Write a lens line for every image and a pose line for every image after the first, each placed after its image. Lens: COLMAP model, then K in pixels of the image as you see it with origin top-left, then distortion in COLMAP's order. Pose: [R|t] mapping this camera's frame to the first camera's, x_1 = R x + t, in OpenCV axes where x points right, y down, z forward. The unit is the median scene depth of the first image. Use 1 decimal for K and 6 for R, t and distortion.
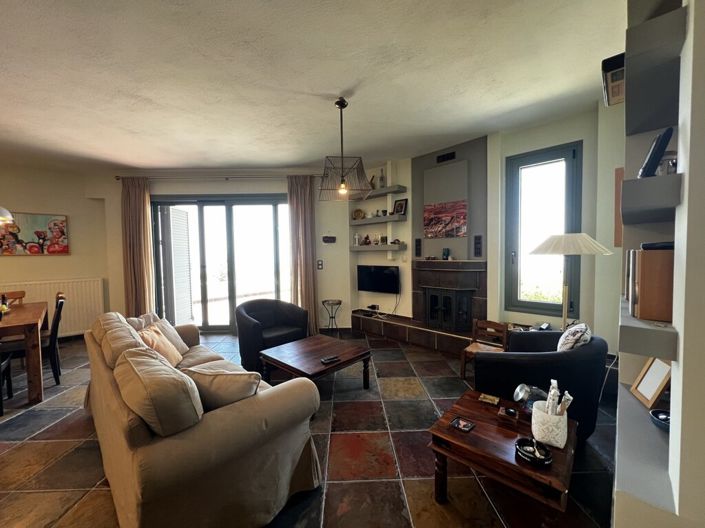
lens RADIAL K [[282.4, 0, 351.7], [0, 282.4, 265.4], [0, 0, 1]] dist [-0.001721, 0.000484]
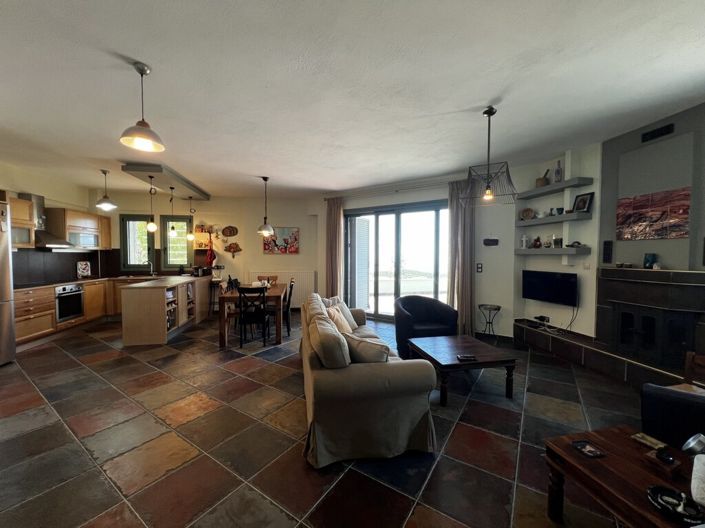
lens RADIAL K [[282.4, 0, 352.5], [0, 282.4, 265.2], [0, 0, 1]] dist [-0.001721, 0.000484]
pose [[0.820572, 0.038753, -0.570228, 0.120393], [-0.040326, 0.999138, 0.009872, -0.004489], [0.570119, 0.014894, 0.821427, -0.088913]]
